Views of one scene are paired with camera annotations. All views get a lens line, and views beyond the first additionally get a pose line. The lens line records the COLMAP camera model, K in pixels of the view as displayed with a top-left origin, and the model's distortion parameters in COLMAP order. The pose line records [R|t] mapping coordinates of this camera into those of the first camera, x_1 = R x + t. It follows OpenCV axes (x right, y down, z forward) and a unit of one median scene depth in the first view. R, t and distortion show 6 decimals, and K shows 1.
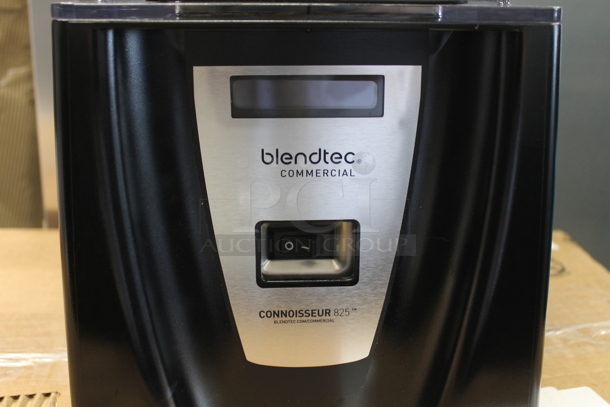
lens RADIAL K [[659.4, 0, 305.0], [0, 659.4, 203.5], [0, 0, 1]] dist [-0.007265, -0.028677]
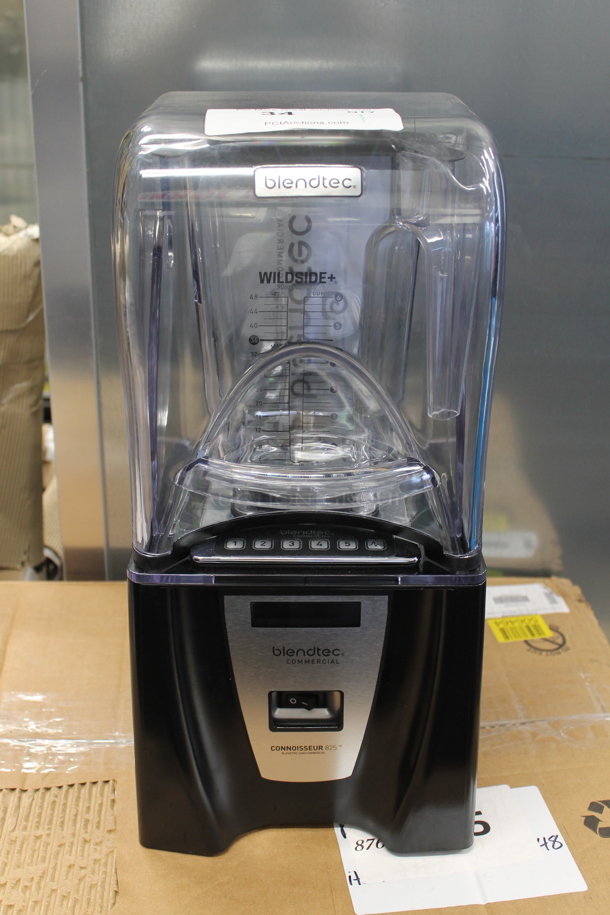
lens RADIAL K [[1022.1, 0, 305.0], [0, 1022.1, 457.5], [0, 0, 1]] dist [-0.025394, 0.000753]
pose [[0.998777, 0.018981, -0.045657, 0.086296], [-0.011909, 0.988544, 0.150460, -0.739980], [0.047990, -0.149733, 0.987561, -0.987621]]
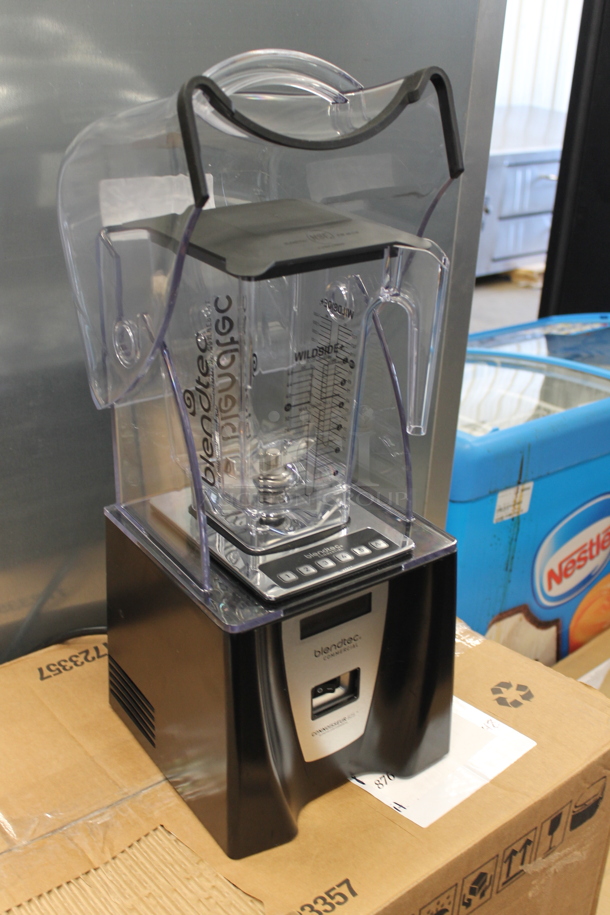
lens RADIAL K [[989.1, 0, 305.0], [0, 989.1, 457.5], [0, 0, 1]] dist [-0.007265, -0.028677]
pose [[0.856861, -0.219240, 0.466608, -1.069925], [0.141364, 0.970299, 0.196308, -0.980136], [-0.495788, -0.102247, 0.862404, -1.040749]]
